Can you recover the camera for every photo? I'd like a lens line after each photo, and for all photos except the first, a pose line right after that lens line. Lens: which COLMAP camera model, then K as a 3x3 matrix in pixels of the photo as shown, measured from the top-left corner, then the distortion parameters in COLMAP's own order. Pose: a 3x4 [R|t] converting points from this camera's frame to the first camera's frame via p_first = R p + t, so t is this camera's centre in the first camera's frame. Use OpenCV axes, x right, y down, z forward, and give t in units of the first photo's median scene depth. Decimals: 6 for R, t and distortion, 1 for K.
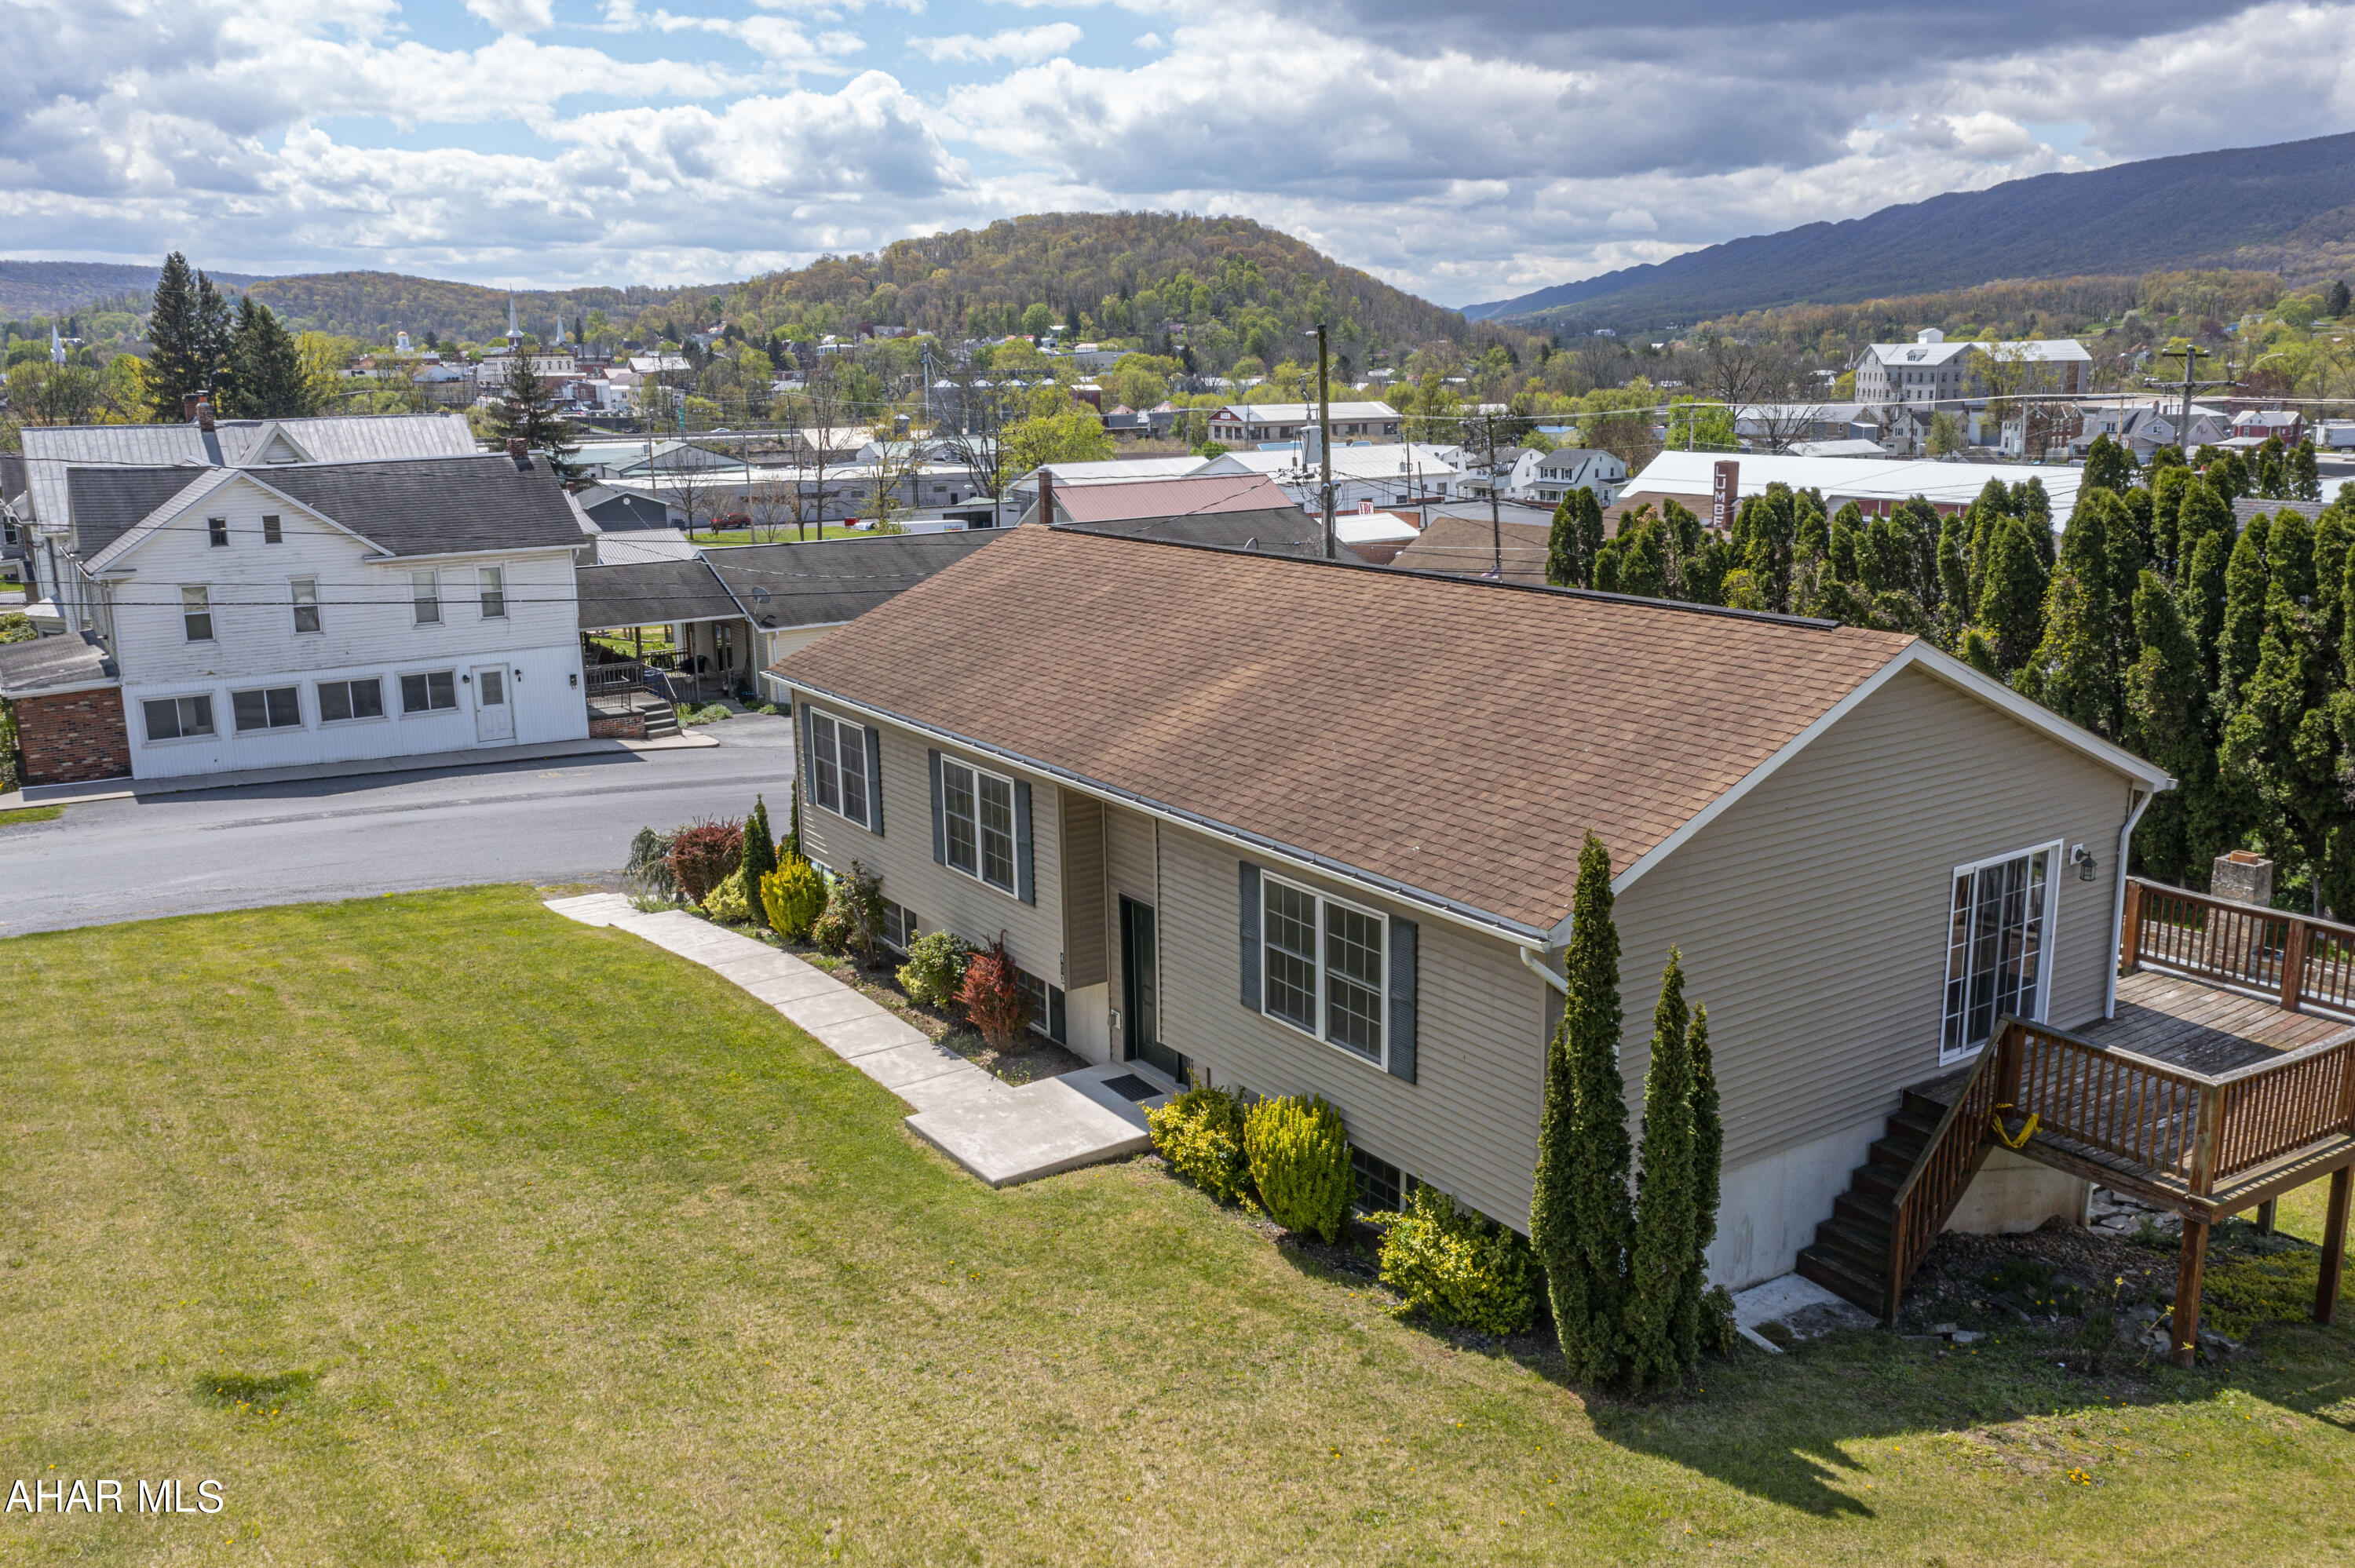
lens RADIAL K [[1869.5, 0, 1189.8], [0, 1869.5, 796.5], [0, 0, 1]] dist [-0.039766, 0.065383]
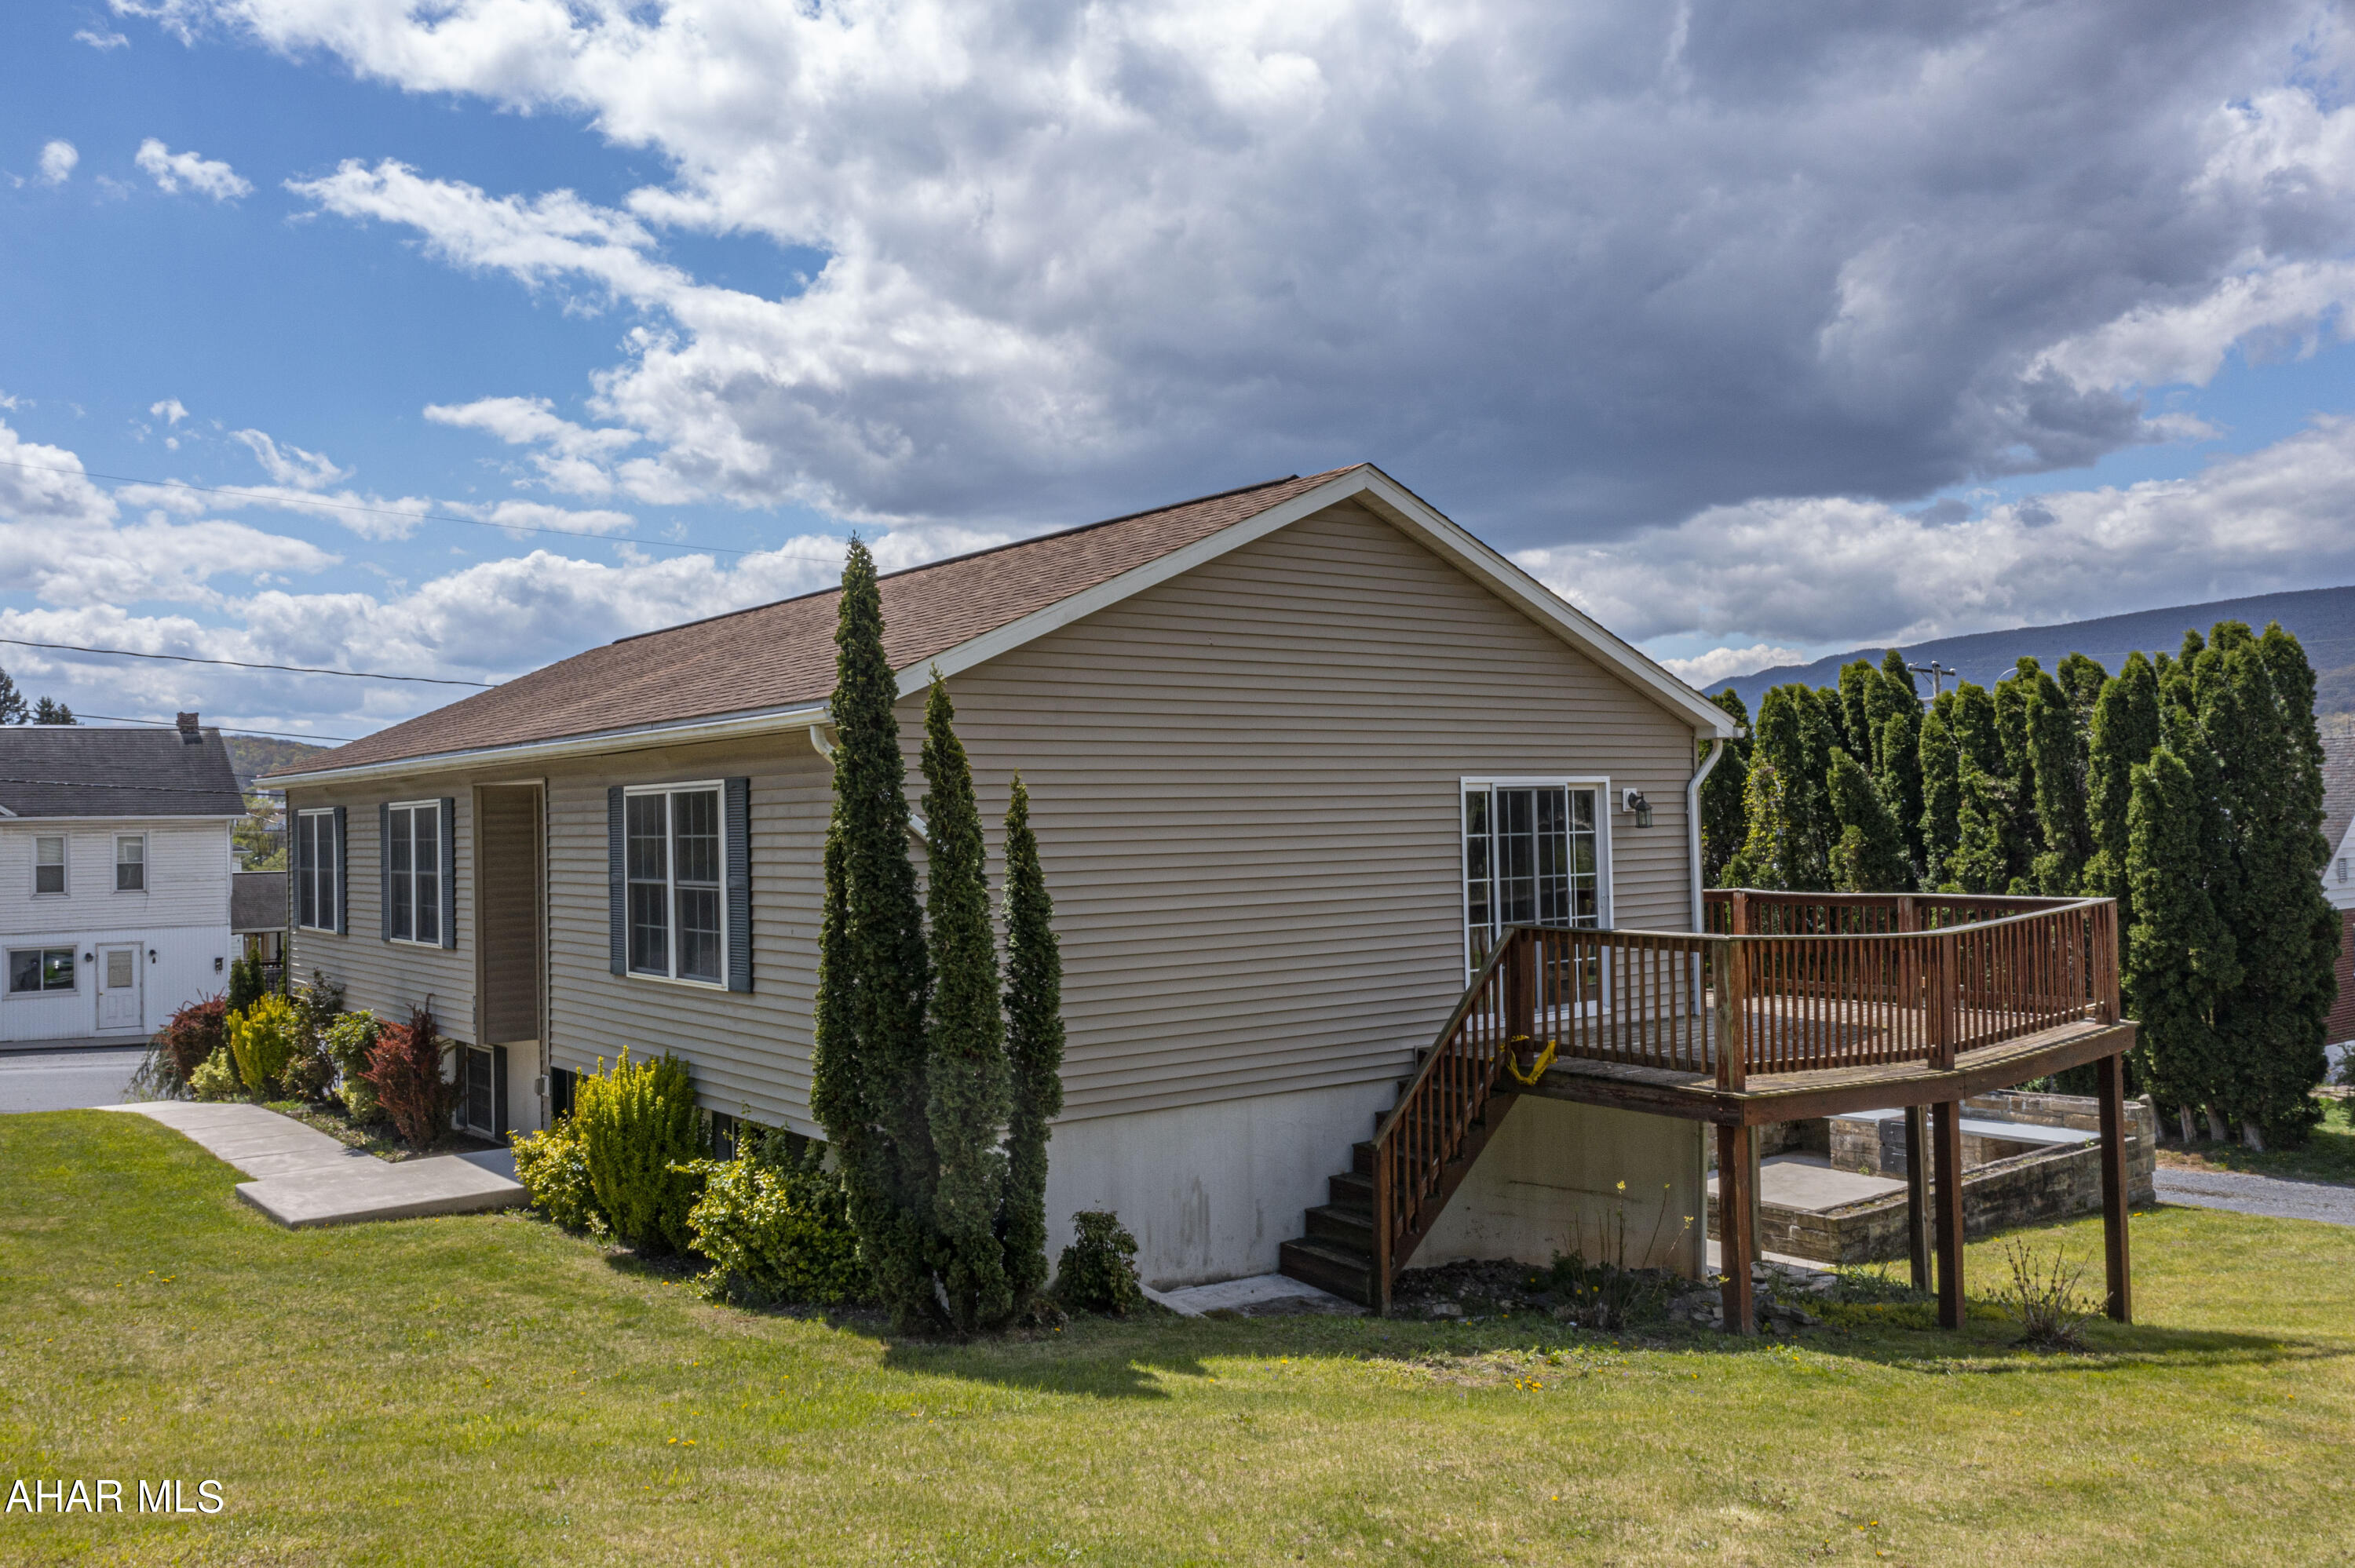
lens RADIAL K [[1866.7, 0, 1209.1], [0, 1866.7, 774.2], [0, 0, 1]] dist [-0.043647, 0.057001]
pose [[0.997677, -0.001779, 0.068102, 0.214166], [0.019672, 0.964598, -0.262991, 0.227010], [-0.065223, 0.263719, 0.962392, 0.177918]]
